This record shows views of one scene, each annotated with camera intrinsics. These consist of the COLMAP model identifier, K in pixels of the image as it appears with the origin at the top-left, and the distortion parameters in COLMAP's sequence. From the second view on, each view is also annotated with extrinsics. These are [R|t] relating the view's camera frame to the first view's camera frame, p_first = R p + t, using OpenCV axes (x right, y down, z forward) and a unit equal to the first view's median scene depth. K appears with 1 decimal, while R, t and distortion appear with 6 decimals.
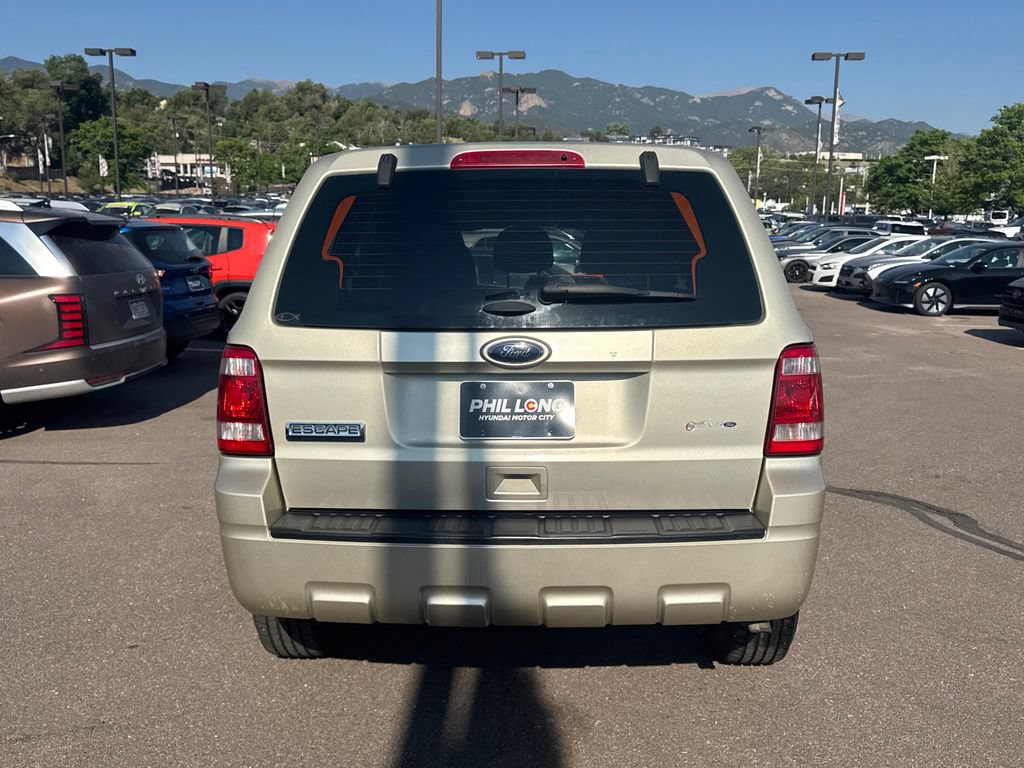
lens RADIAL K [[903.5, 0, 522.3], [0, 903.5, 380.2], [0, 0, 1]] dist [0.060499, -0.089779]
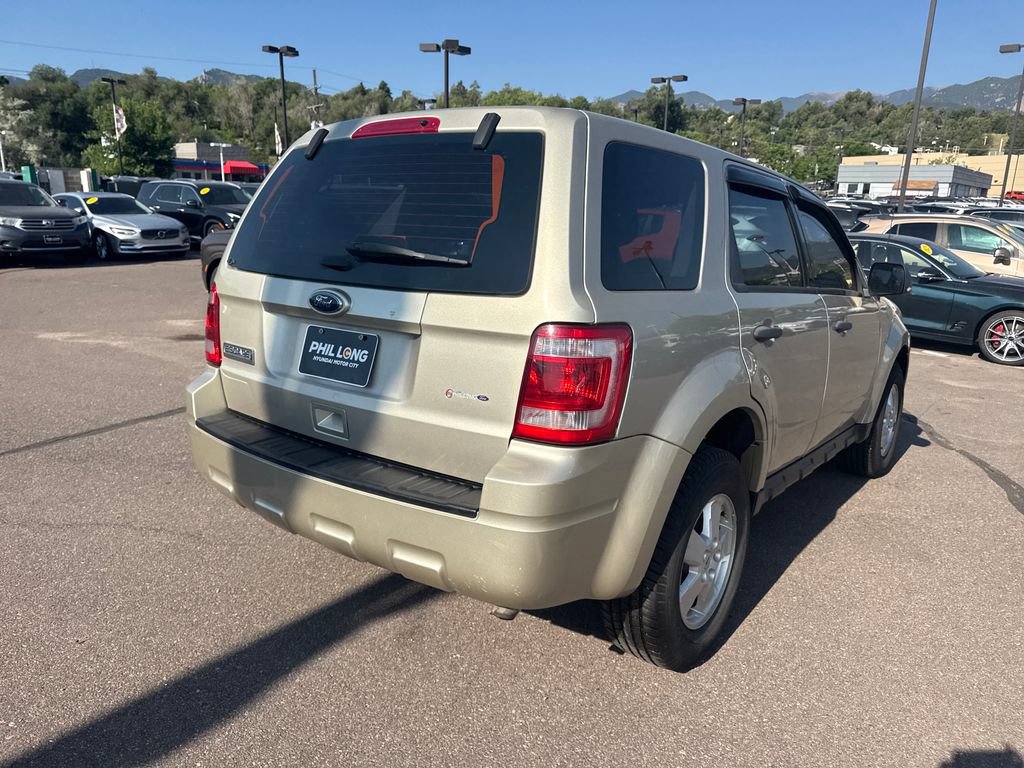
lens RADIAL K [[726.1, 0, 520.0], [0, 726.1, 386.5], [0, 0, 1]] dist [0.036757, -0.044060]
pose [[0.807835, 0.150616, -0.569839, 0.684793], [-0.116233, 0.988523, 0.096501, -0.041501], [0.577834, -0.011723, 0.816070, 0.386206]]
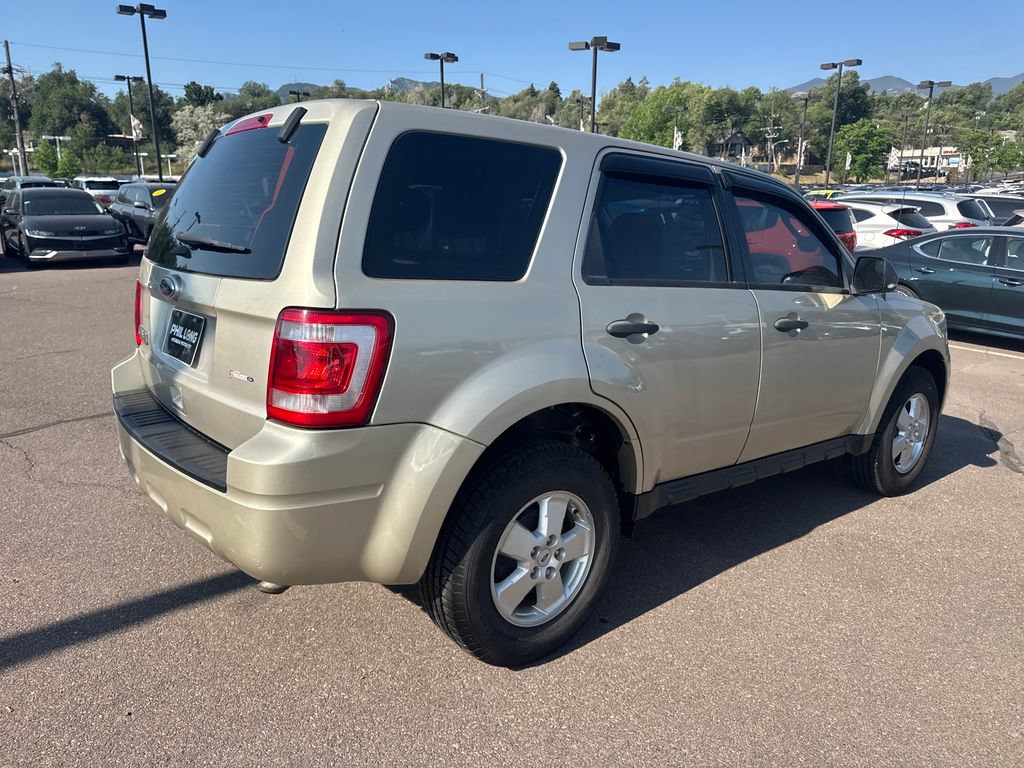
lens RADIAL K [[726.1, 0, 522.5], [0, 726.1, 386.9], [0, 0, 1]] dist [0.036757, -0.044060]
pose [[0.662075, 0.182199, -0.726952, 1.000709], [-0.132174, 0.983180, 0.126041, -0.083220], [0.737690, 0.012636, 0.675022, 0.662786]]
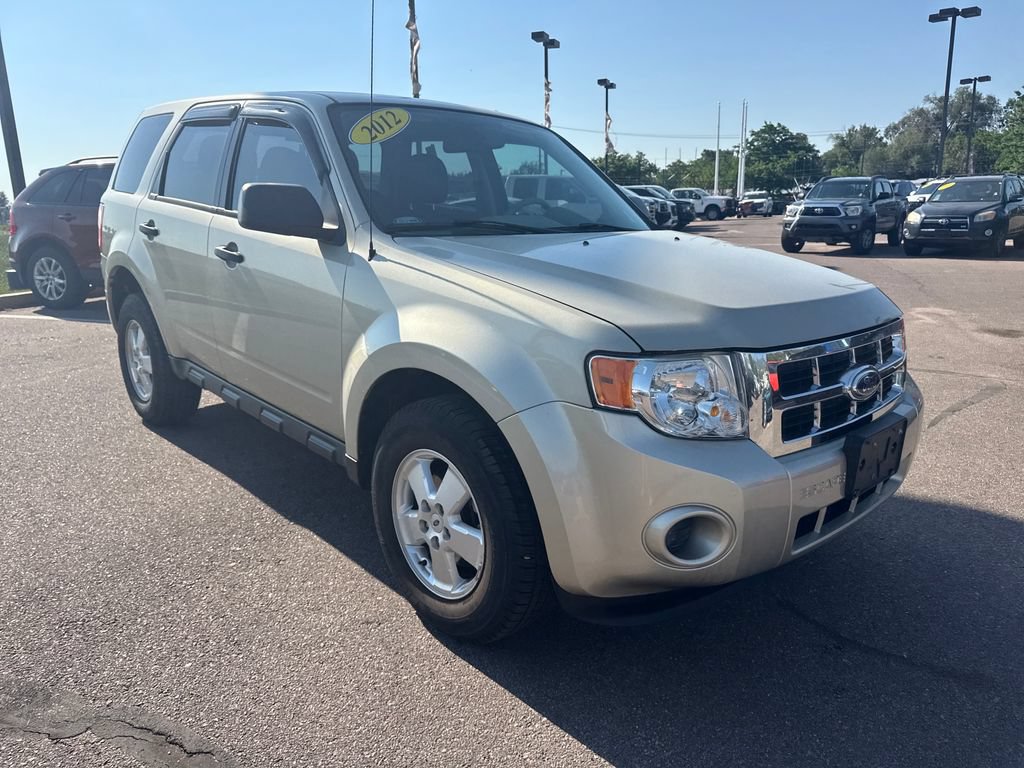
lens RADIAL K [[726.1, 0, 517.3], [0, 726.1, 386.4], [0, 0, 1]] dist [0.036757, -0.044060]
pose [[-0.703504, 0.168501, -0.690428, 0.911895], [-0.116733, 0.930896, 0.346131, -0.359226], [0.701039, 0.324100, -0.635219, 3.005068]]
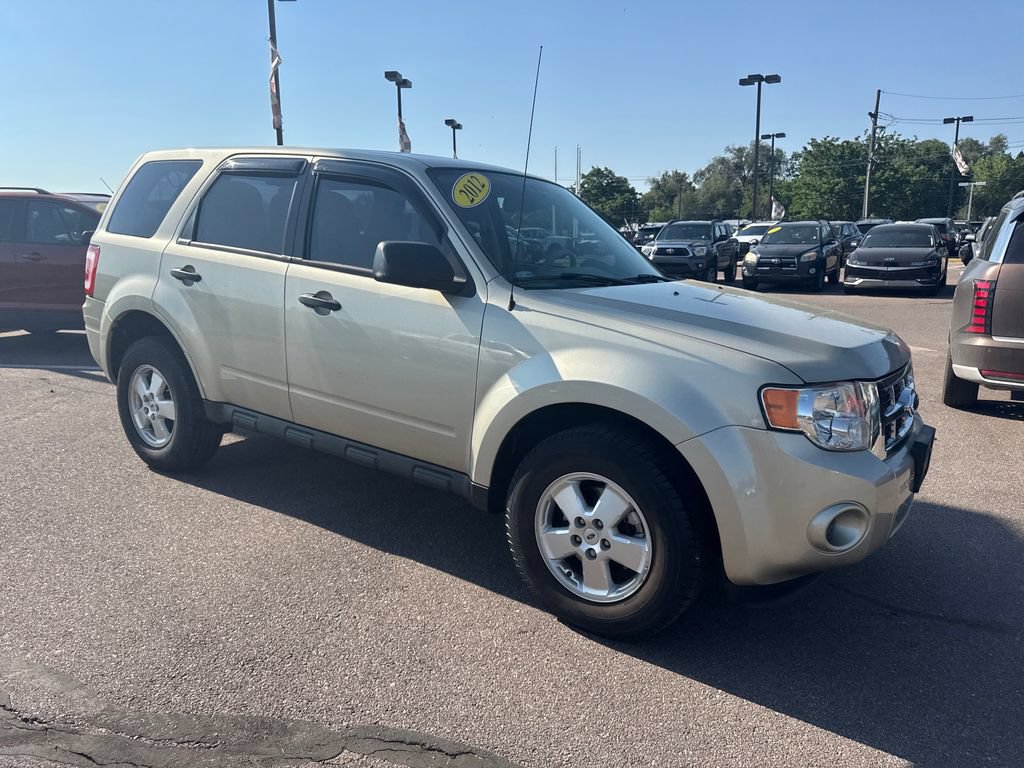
lens RADIAL K [[726.1, 0, 515.1], [0, 726.1, 380.4], [0, 0, 1]] dist [0.036757, -0.044060]
pose [[-0.533281, 0.149831, -0.832564, 1.270406], [-0.152056, 0.951182, 0.268575, -0.352894], [0.832160, 0.269822, -0.484464, 2.774259]]
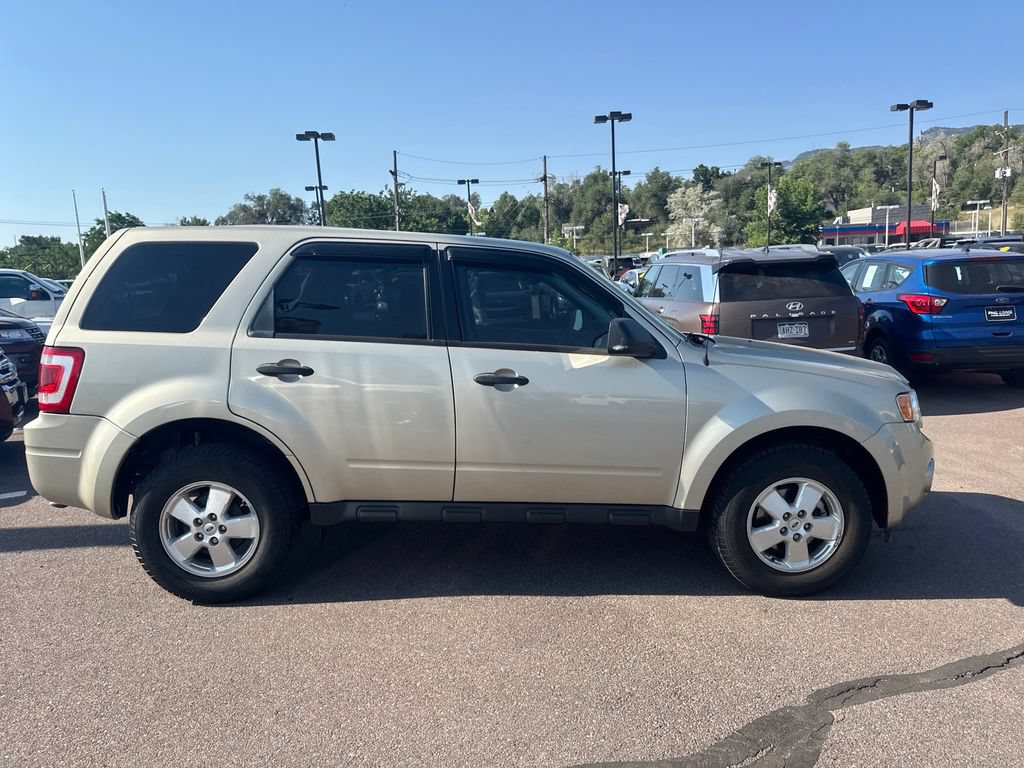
lens RADIAL K [[726.1, 0, 511.1], [0, 726.1, 385.4], [0, 0, 1]] dist [0.036757, -0.044060]
pose [[0.056821, 0.136396, -0.989024, 1.703817], [-0.131386, 0.983030, 0.128021, -0.253833], [0.989702, 0.122669, 0.073777, 1.759983]]
